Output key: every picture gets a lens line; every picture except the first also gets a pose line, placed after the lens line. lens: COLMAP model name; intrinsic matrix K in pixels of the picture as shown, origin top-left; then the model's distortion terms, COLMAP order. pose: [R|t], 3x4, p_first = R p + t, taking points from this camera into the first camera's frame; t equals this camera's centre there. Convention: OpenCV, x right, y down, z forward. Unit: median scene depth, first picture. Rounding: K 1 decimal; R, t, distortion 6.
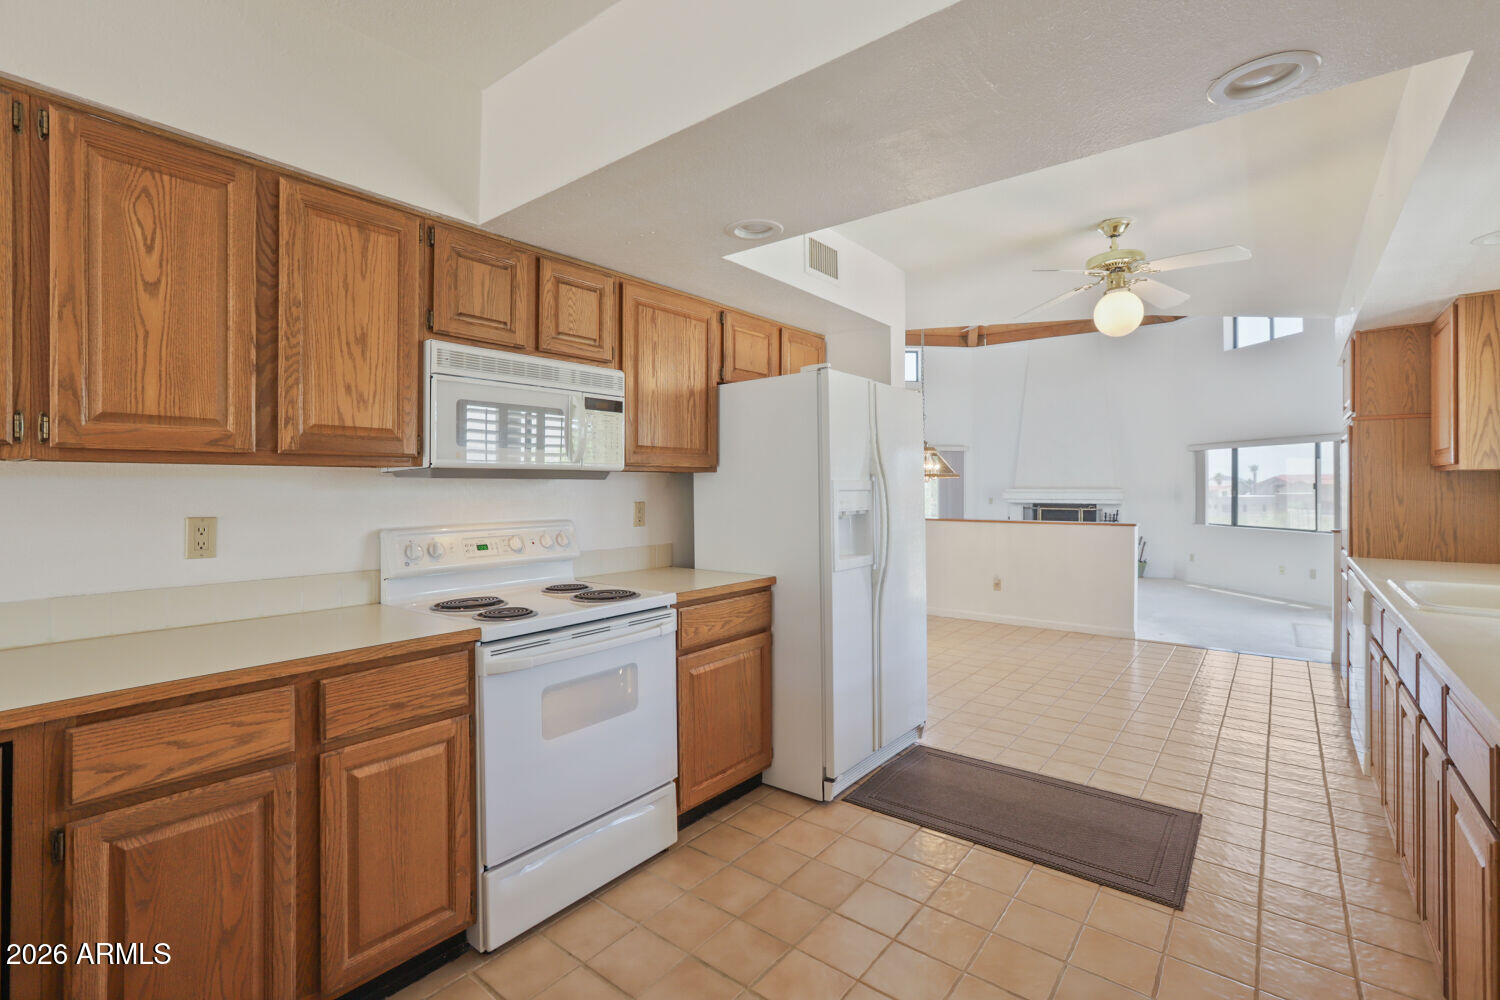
lens RADIAL K [[683.2, 0, 745.8], [0, 683.2, 485.6], [0, 0, 1]] dist [-0.020148, 0.006281]
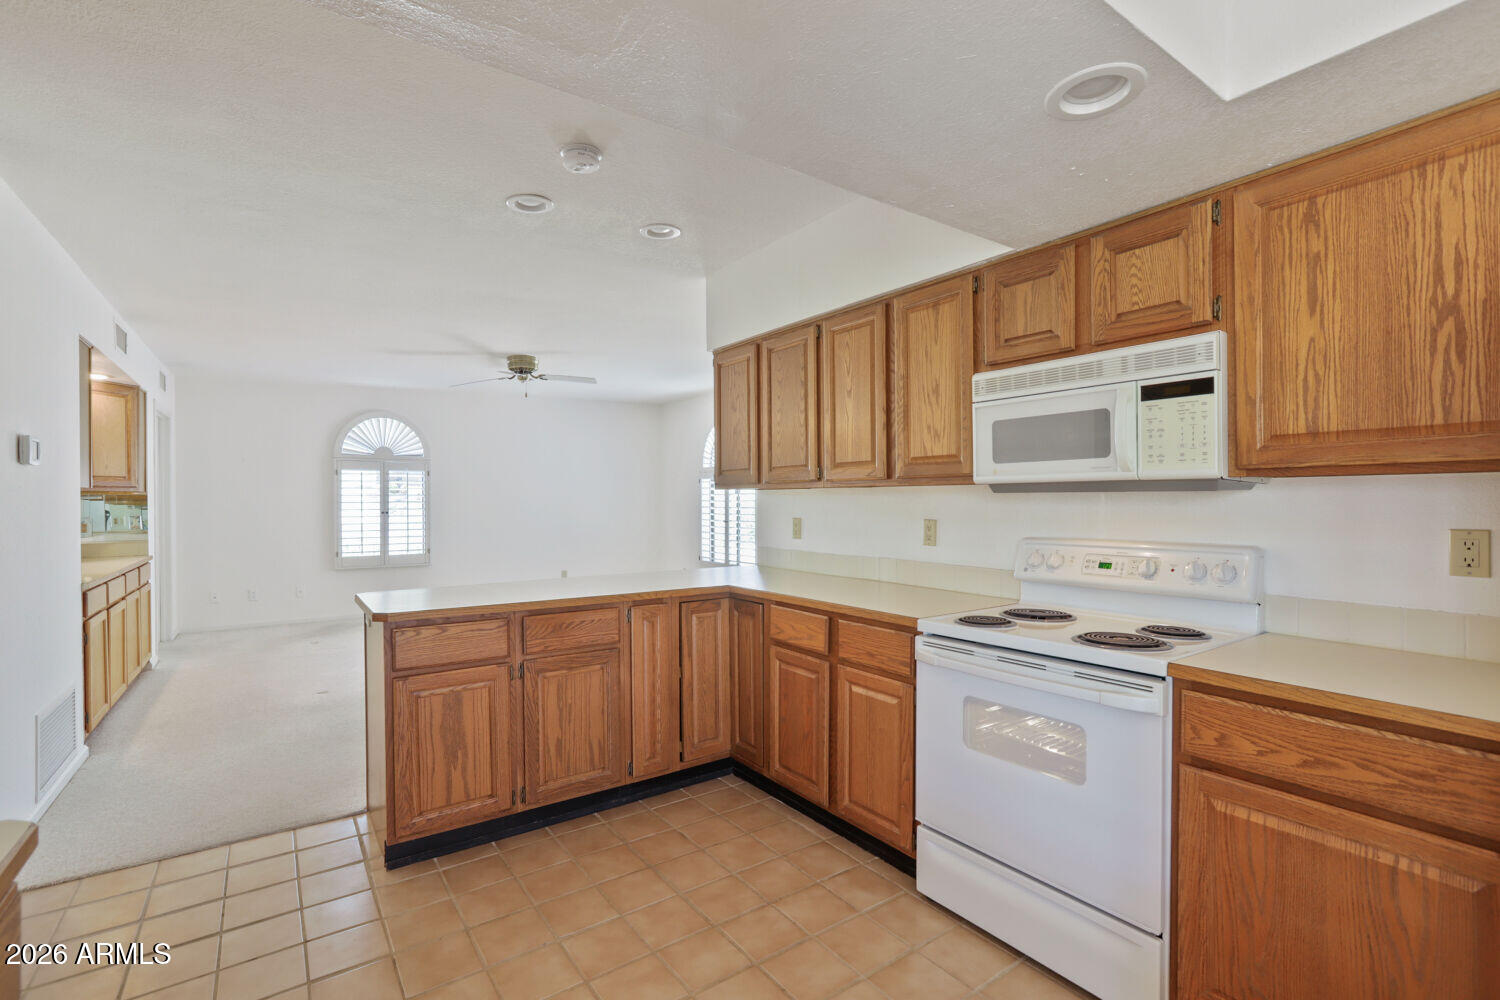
lens RADIAL K [[683.2, 0, 743.6], [0, 683.2, 506.6], [0, 0, 1]] dist [-0.020148, 0.006281]
pose [[-0.281228, 0.013744, -0.959542, 0.619720], [0.003707, 0.999906, 0.013236, -0.004069], [0.959634, 0.000165, -0.281253, 0.760978]]
